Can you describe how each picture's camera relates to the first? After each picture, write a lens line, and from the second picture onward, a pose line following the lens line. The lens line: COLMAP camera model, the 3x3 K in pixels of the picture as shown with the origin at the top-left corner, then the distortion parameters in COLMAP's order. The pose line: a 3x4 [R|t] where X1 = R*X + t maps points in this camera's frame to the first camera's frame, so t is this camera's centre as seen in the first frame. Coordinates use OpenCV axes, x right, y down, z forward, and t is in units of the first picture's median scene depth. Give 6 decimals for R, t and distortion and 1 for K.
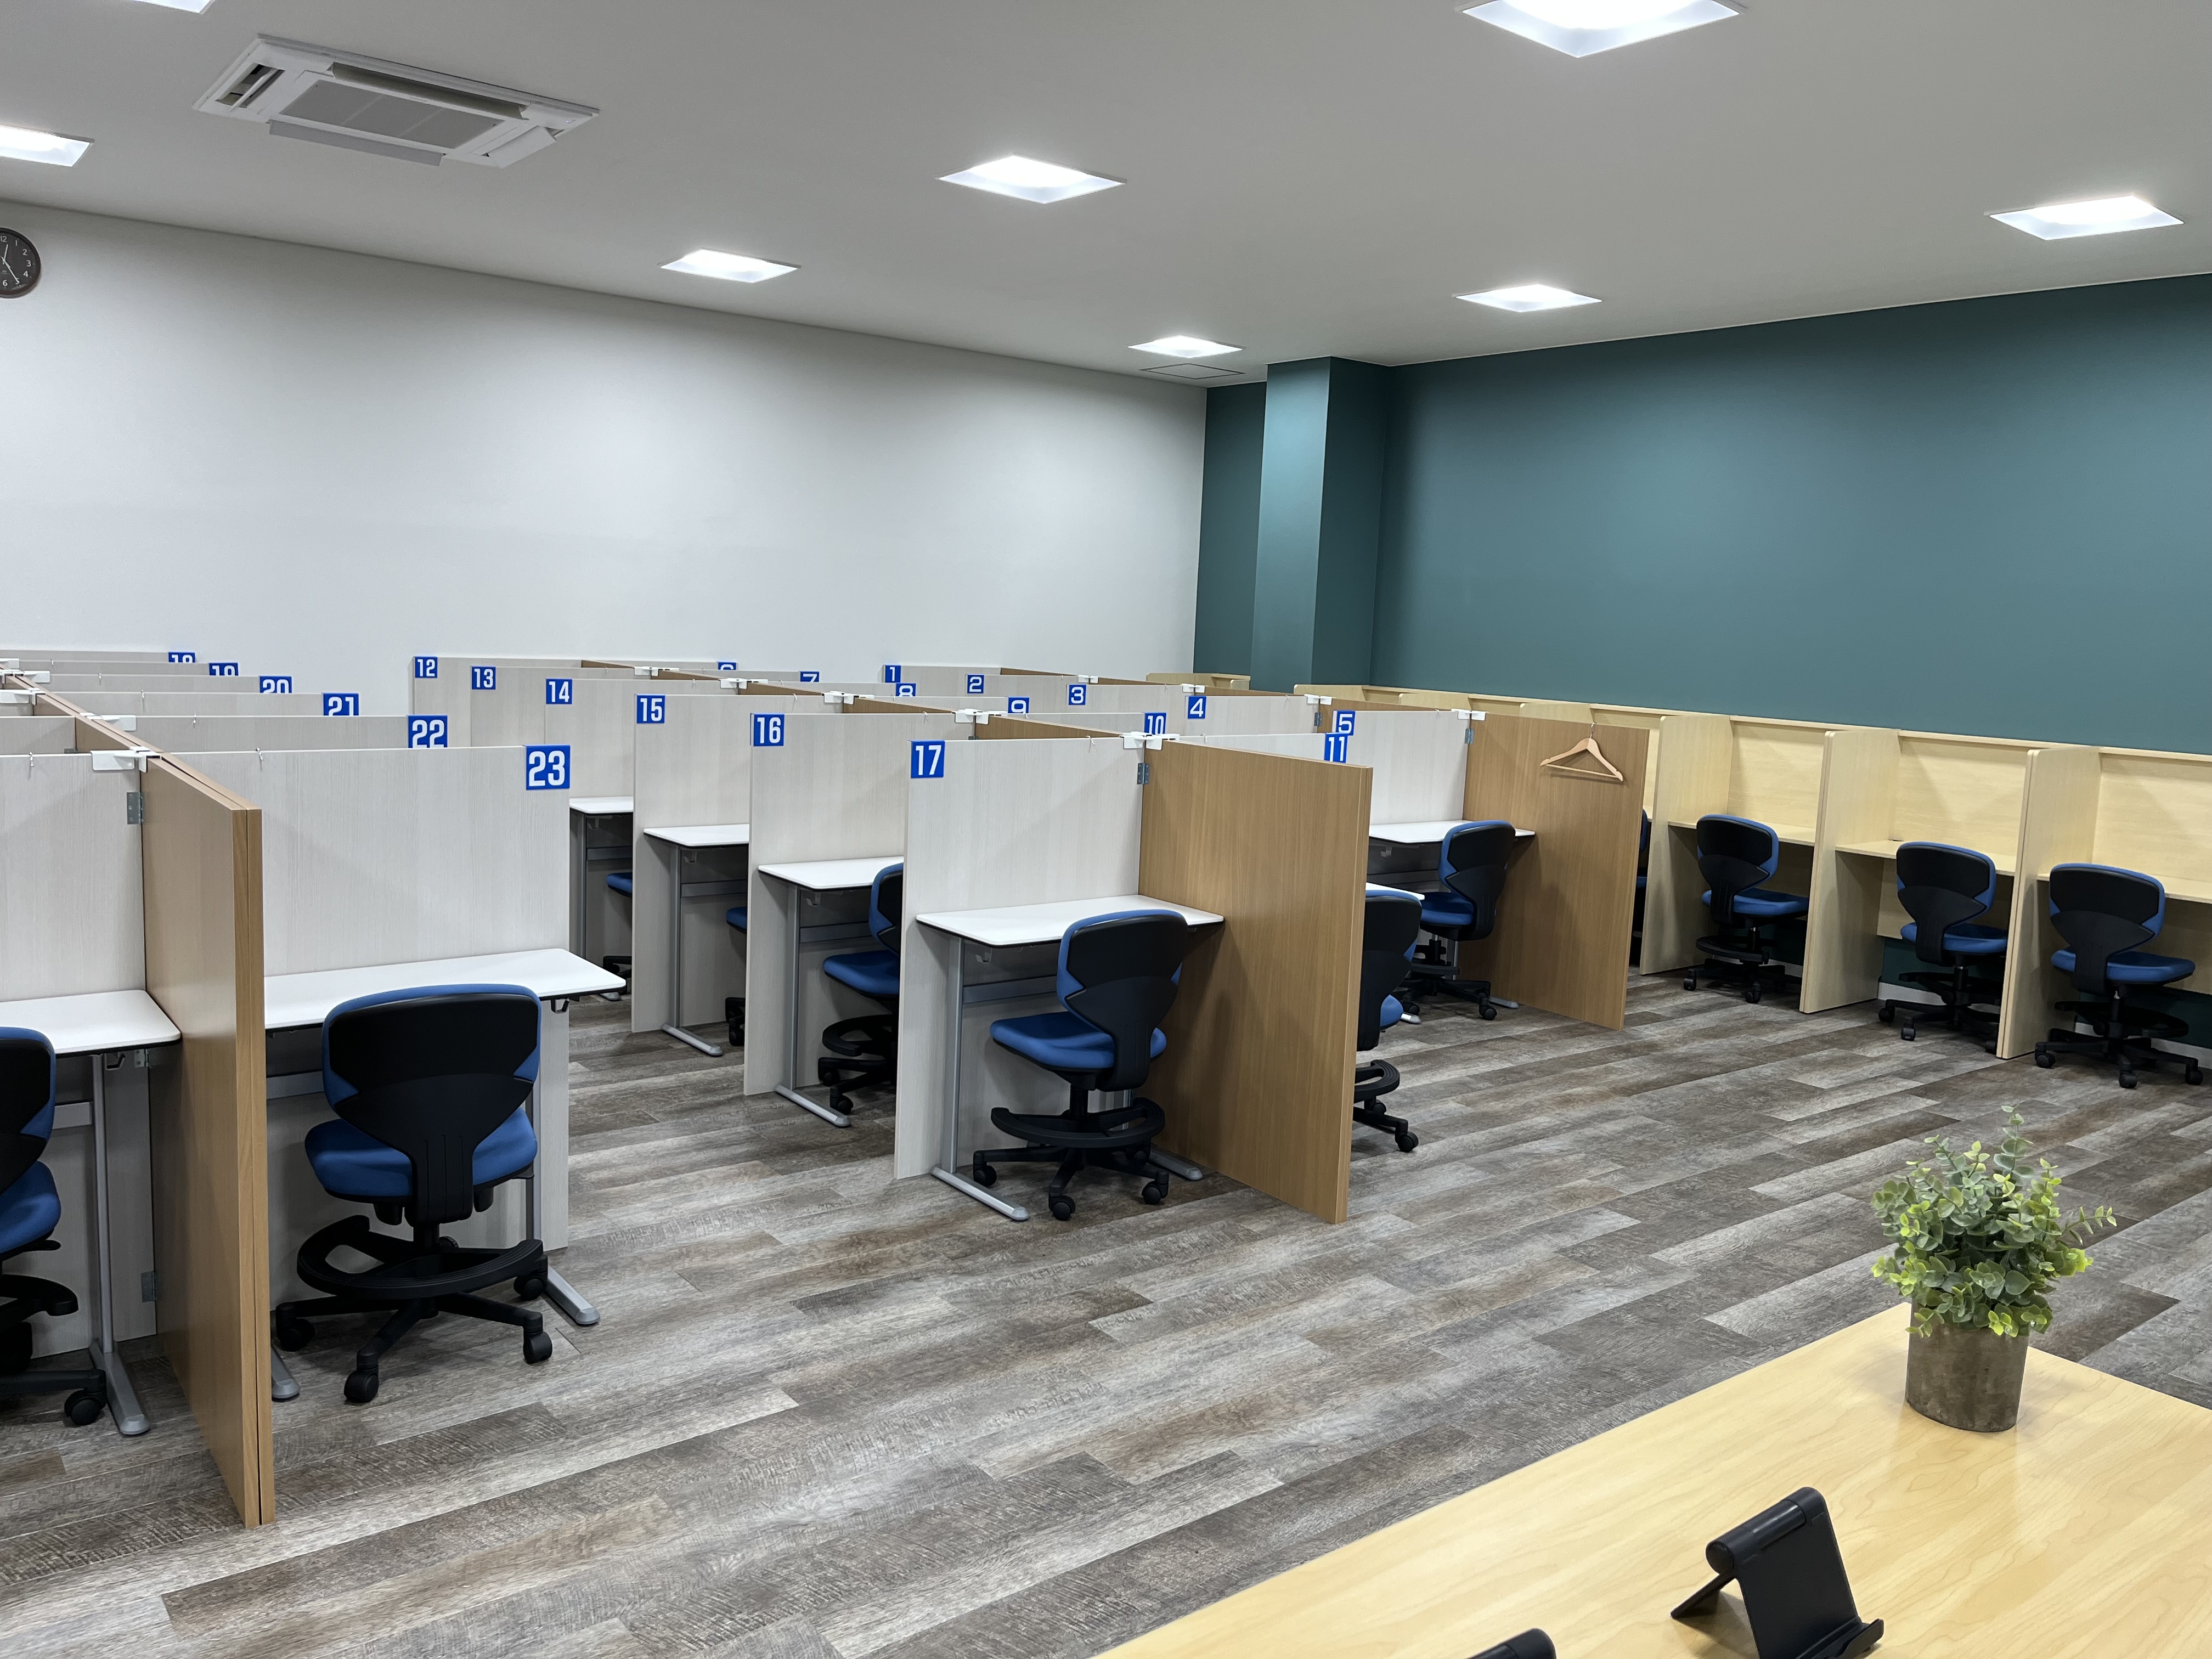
lens RADIAL K [[1668.4, 0, 1110.7], [0, 1668.4, 827.1], [0, 0, 1]] dist [0.007832, -0.003987]
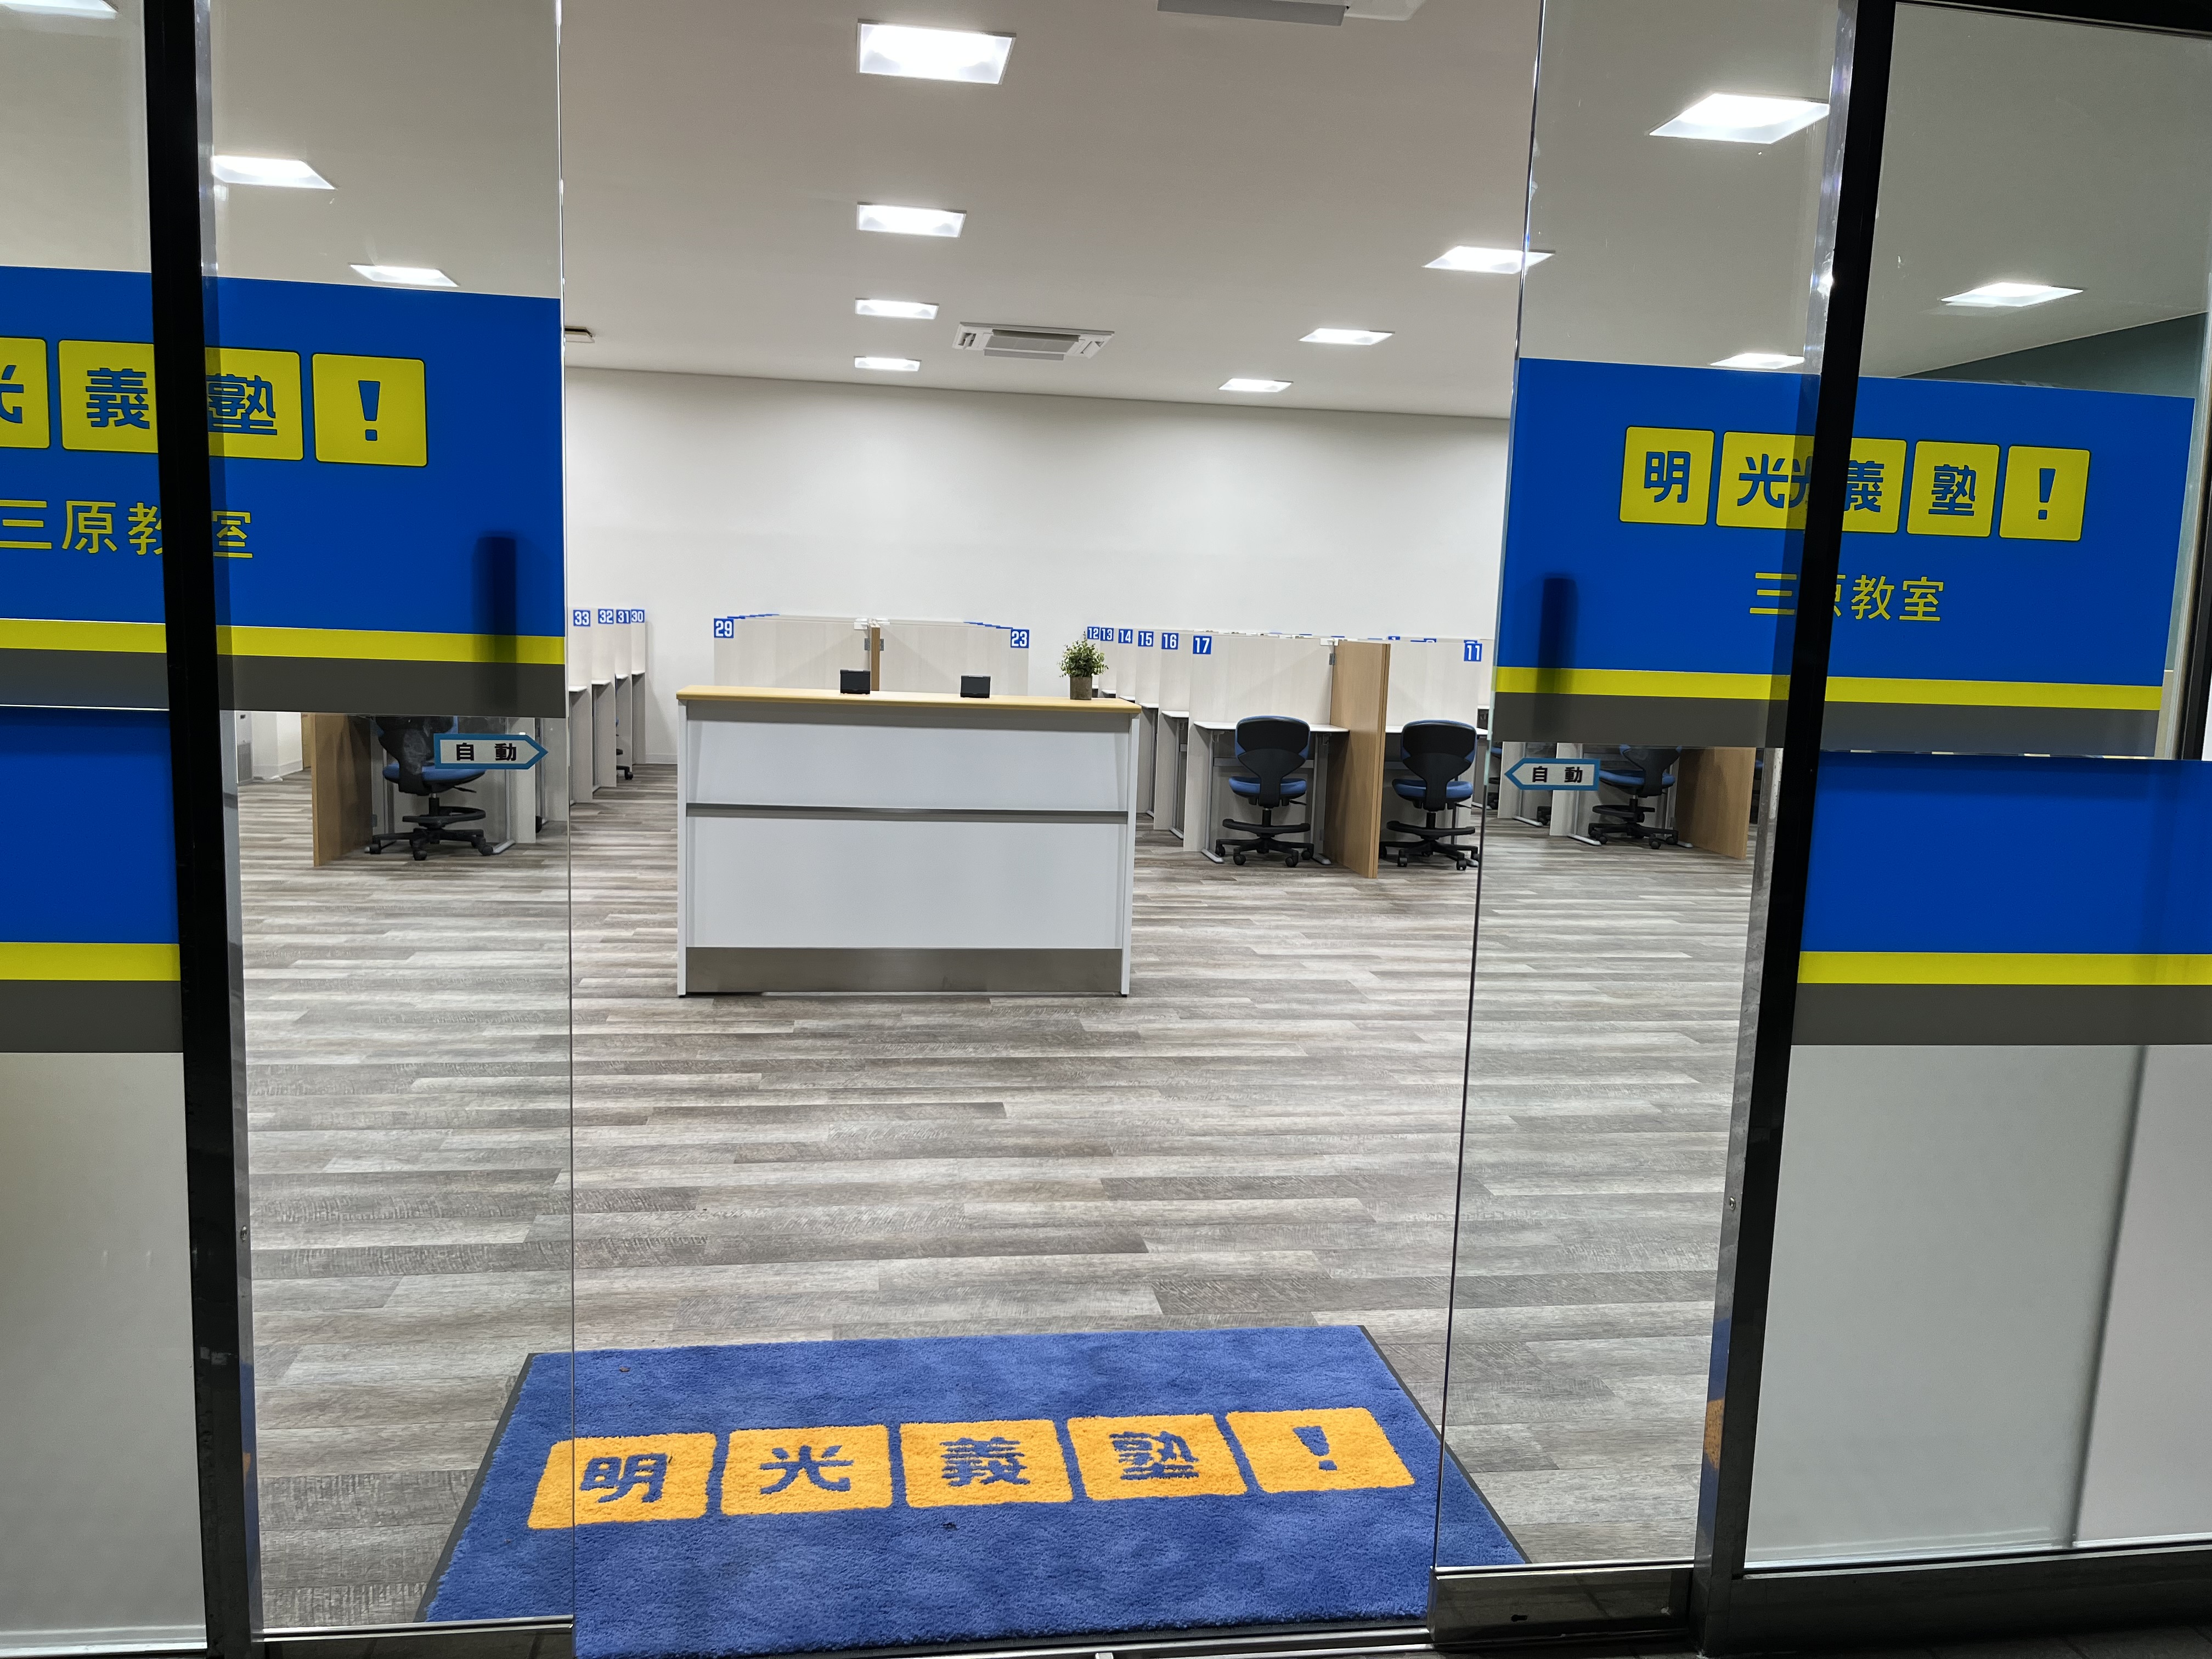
lens RADIAL K [[1668.4, 0, 1102.9], [0, 1668.4, 832.2], [0, 0, 1]] dist [0.007832, -0.003987]
pose [[0.869236, 0.049511, -0.491912, 0.683609], [-0.058788, 0.998265, -0.003407, 0.172484], [0.490890, 0.031880, 0.870638, -0.715347]]
